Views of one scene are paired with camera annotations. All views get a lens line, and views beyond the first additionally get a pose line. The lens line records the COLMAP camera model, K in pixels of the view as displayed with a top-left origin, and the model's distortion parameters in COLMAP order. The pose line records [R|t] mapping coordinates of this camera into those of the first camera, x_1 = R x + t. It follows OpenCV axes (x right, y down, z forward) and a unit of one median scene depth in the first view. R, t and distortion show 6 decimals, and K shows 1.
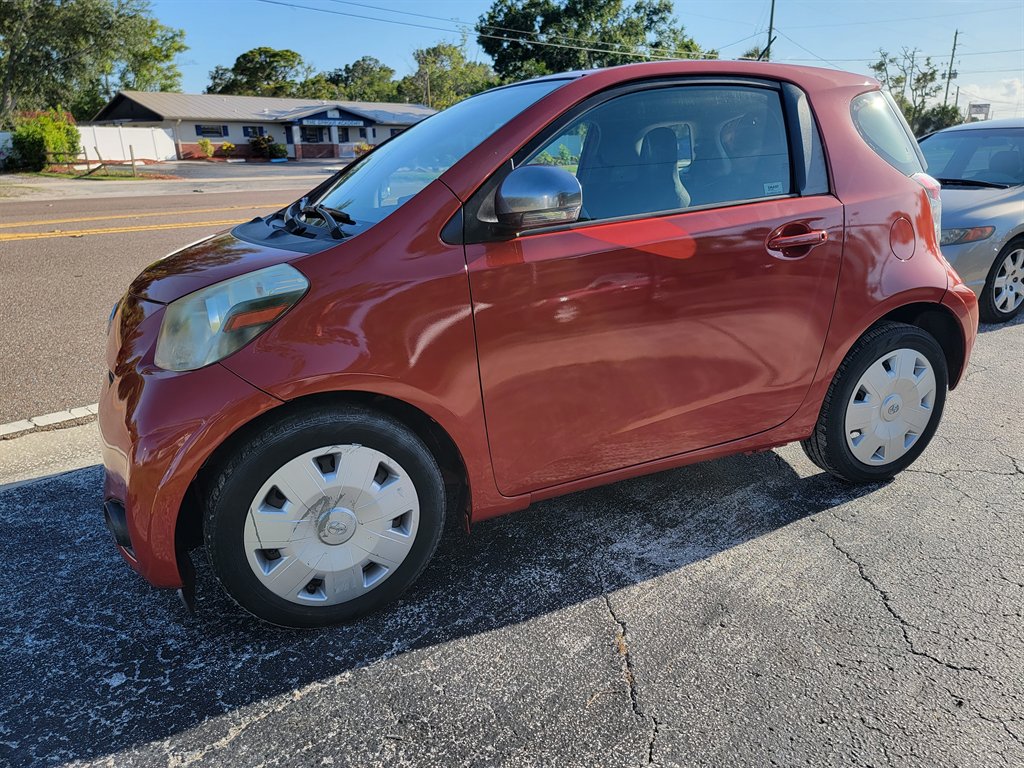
lens RADIAL K [[708.8, 0, 517.1], [0, 708.8, 389.9], [0, 0, 1]] dist [0.064221, -0.058816]
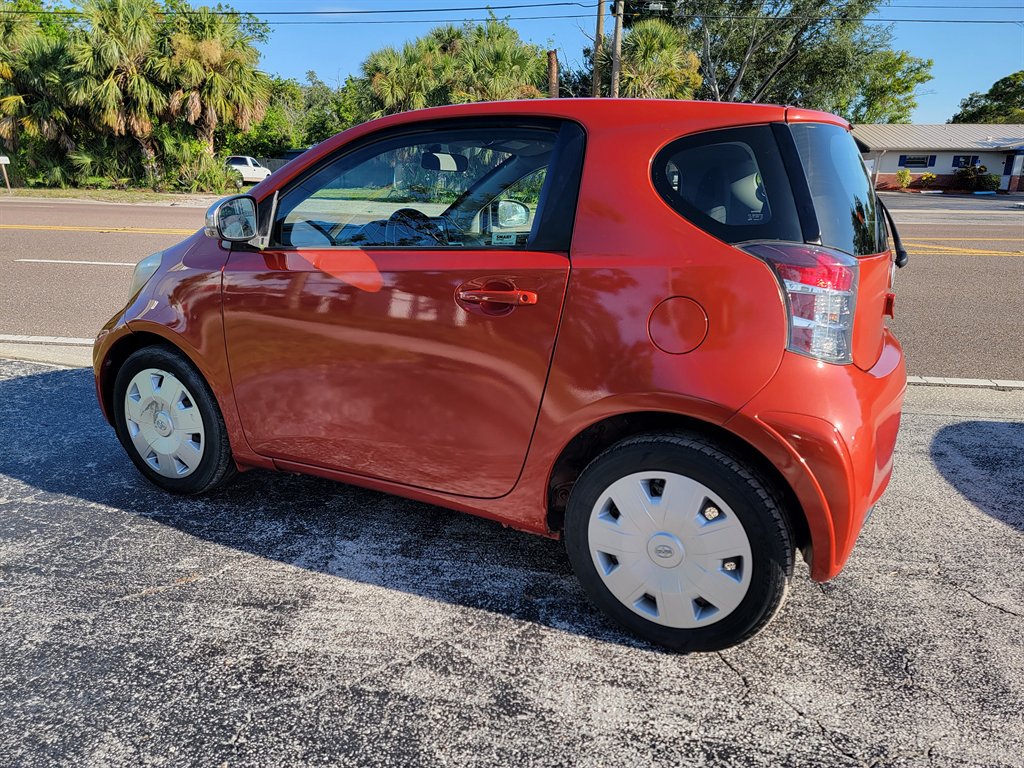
lens RADIAL K [[708.8, 0, 508.5], [0, 708.8, 379.1], [0, 0, 1]] dist [0.064221, -0.058816]
pose [[0.609992, 0.231957, -0.757698, 0.908747], [-0.270552, 0.959702, 0.075987, -0.148261], [0.744790, 0.158646, 0.648167, 0.370476]]
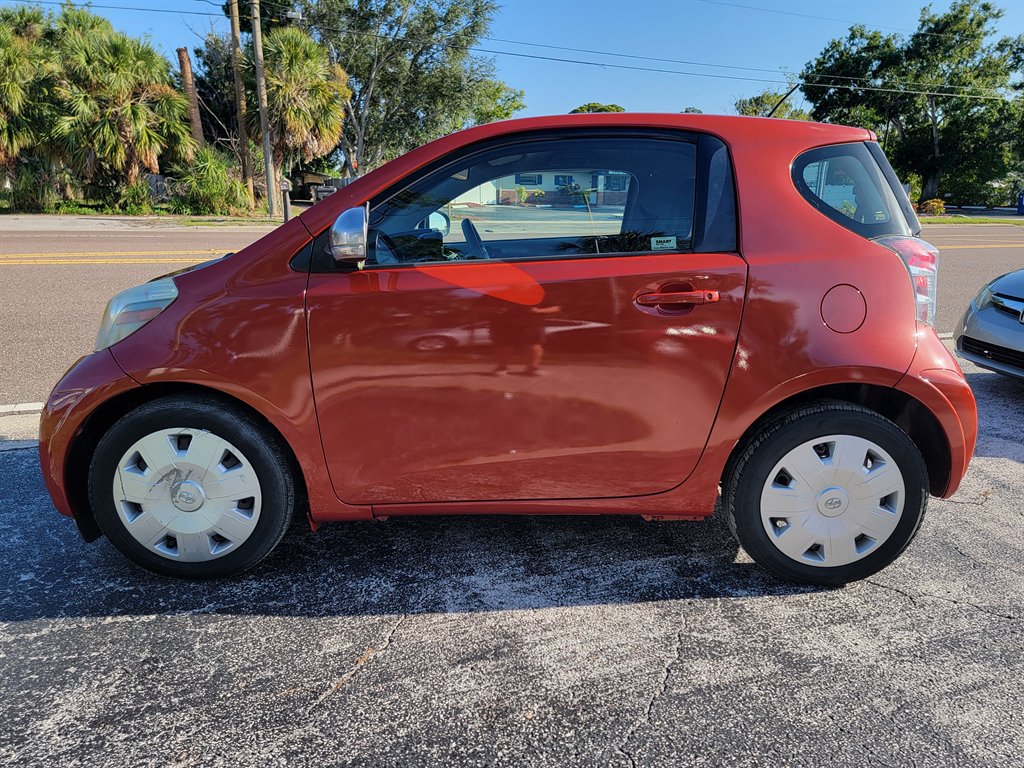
lens RADIAL K [[708.8, 0, 513.9], [0, 708.8, 394.0], [0, 0, 1]] dist [0.064221, -0.058816]
pose [[0.914306, 0.130350, -0.383475, 0.471839], [-0.151577, 0.988116, -0.025523, -0.021534], [0.375590, 0.081462, 0.923199, 0.051783]]
